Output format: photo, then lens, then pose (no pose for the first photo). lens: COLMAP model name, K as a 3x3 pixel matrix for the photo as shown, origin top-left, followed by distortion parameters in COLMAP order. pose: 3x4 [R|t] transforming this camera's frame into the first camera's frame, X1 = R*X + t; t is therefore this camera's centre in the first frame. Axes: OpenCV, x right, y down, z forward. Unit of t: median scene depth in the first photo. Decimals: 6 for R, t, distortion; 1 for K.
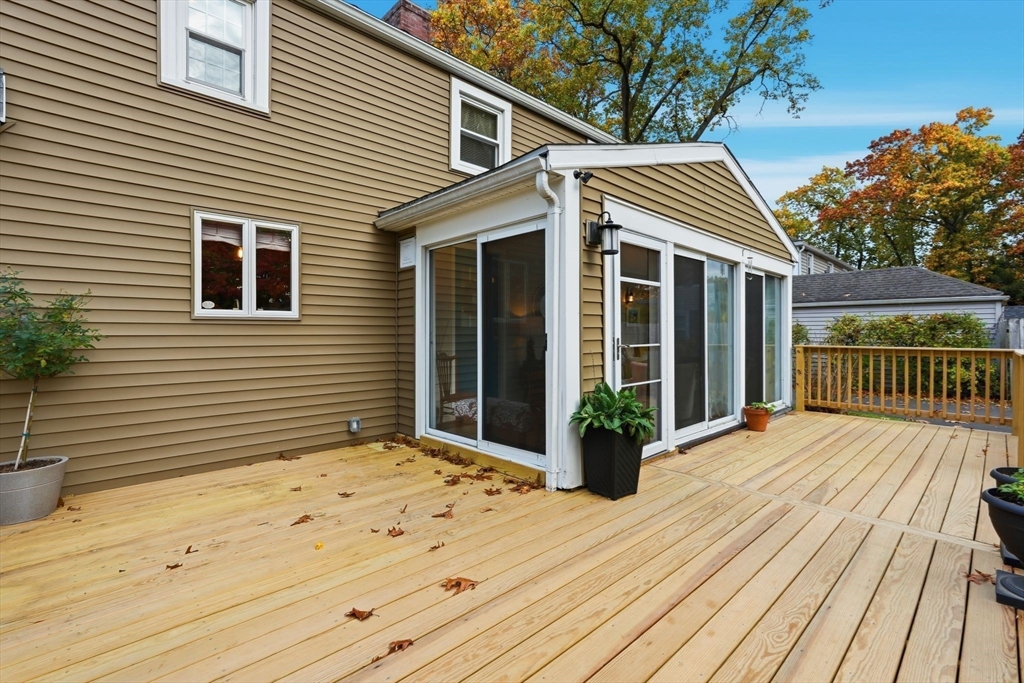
lens RADIAL K [[455.3, 0, 519.9], [0, 455.3, 334.8], [0, 0, 1]] dist [-0.011275, 0.001027]
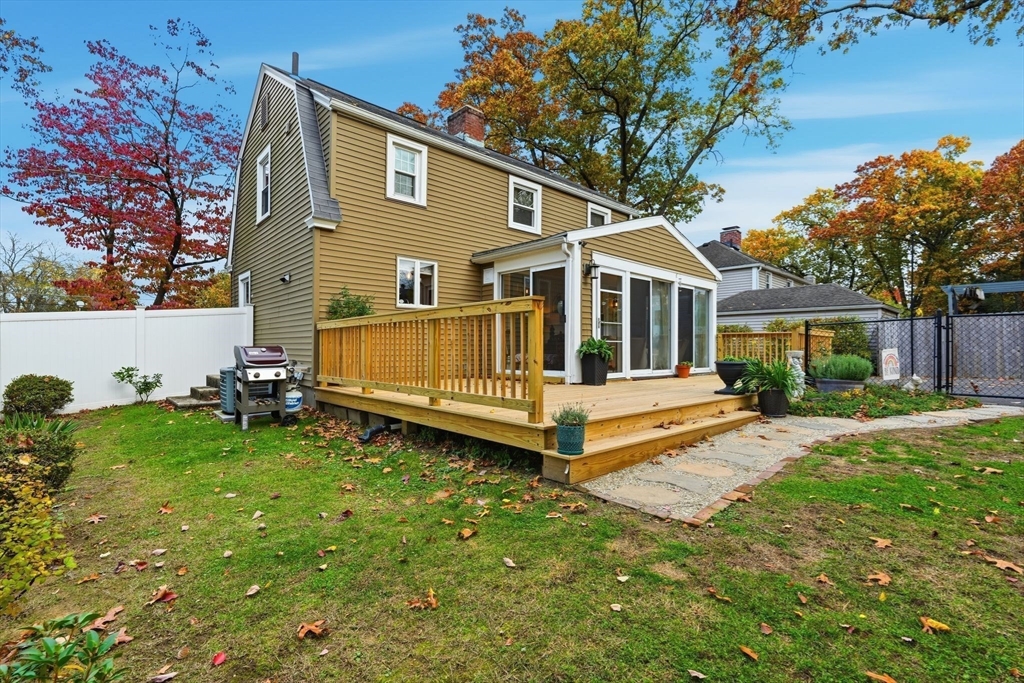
lens RADIAL K [[455.3, 0, 519.9], [0, 455.3, 343.2], [0, 0, 1]] dist [-0.011275, 0.001027]
pose [[0.999923, 0.006481, -0.010550, -0.085524], [-0.006608, 0.999906, -0.012037, 0.100947], [0.010471, 0.012105, 0.999872, -0.739997]]
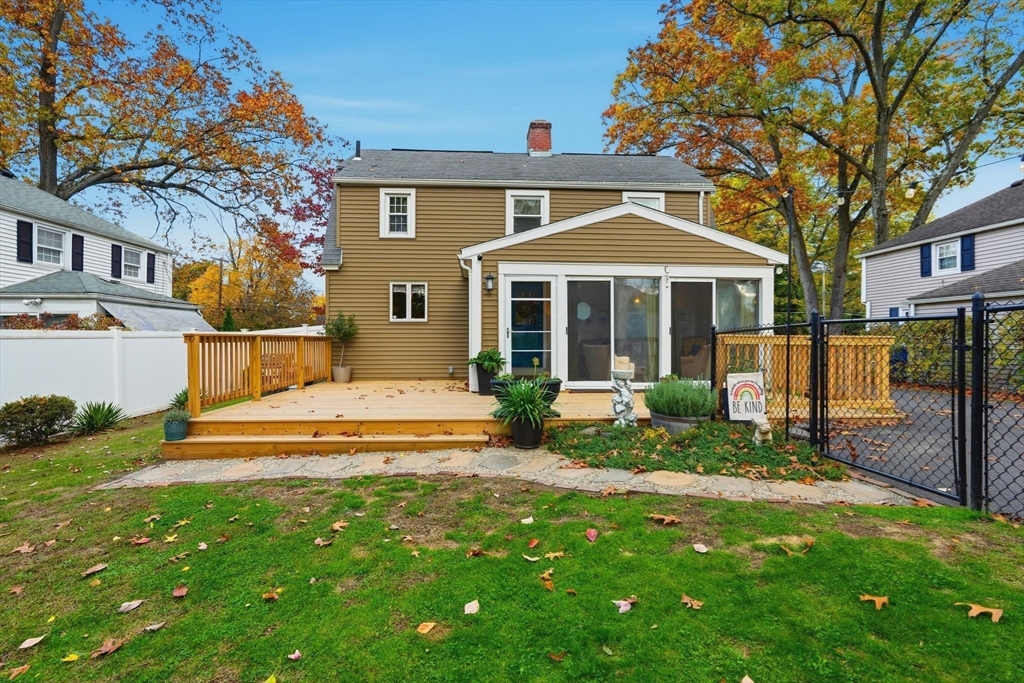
lens RADIAL K [[455.3, 0, 508.5], [0, 455.3, 340.1], [0, 0, 1]] dist [-0.011275, 0.001027]
pose [[0.767437, 0.005504, -0.641100, 1.046016], [-0.005491, 0.999983, 0.002012, 0.040897], [0.641100, 0.001976, 0.767455, -0.416882]]
